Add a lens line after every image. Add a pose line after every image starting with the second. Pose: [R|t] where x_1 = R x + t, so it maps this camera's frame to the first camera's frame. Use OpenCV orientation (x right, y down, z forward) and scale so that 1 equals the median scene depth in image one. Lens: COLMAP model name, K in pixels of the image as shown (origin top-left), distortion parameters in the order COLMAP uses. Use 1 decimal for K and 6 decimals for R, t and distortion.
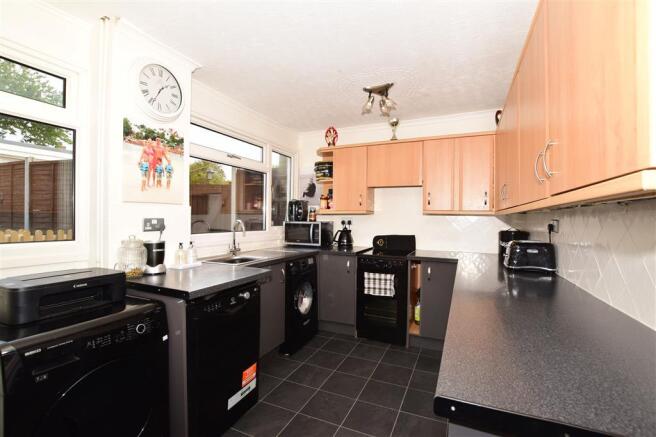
lens RADIAL K [[298.0, 0, 325.0], [0, 298.0, 219.4], [0, 0, 1]] dist [-0.036544, 0.001186]
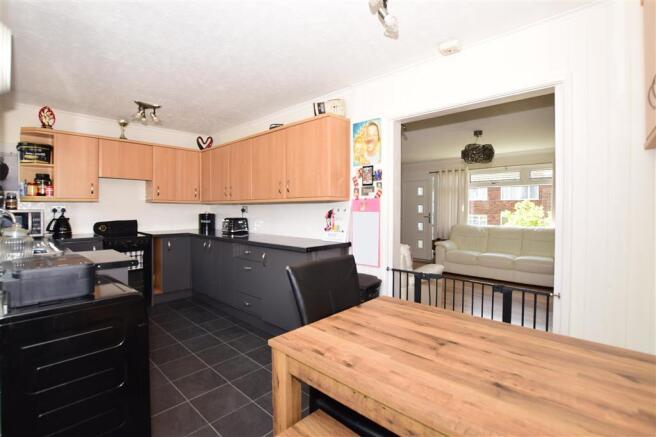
lens RADIAL K [[298.0, 0, 319.8], [0, 298.0, 210.5], [0, 0, 1]] dist [-0.036544, 0.001186]
pose [[0.318562, -0.016393, 0.947760, -0.602877], [0.006121, 0.999865, 0.015237, 0.001300], [-0.947882, 0.000947, 0.318619, -0.092111]]
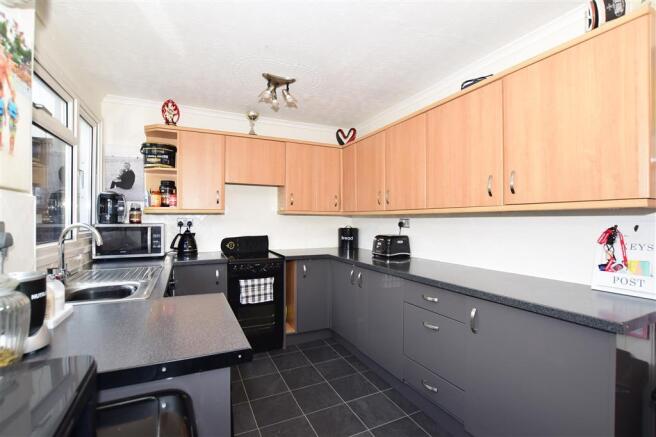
lens RADIAL K [[298.0, 0, 333.3], [0, 298.0, 220.6], [0, 0, 1]] dist [-0.036544, 0.001186]
pose [[0.630589, -0.010782, 0.776042, -0.329811], [0.007464, 0.999942, 0.007828, -0.002470], [-0.776081, 0.000856, 0.630633, 0.210473]]
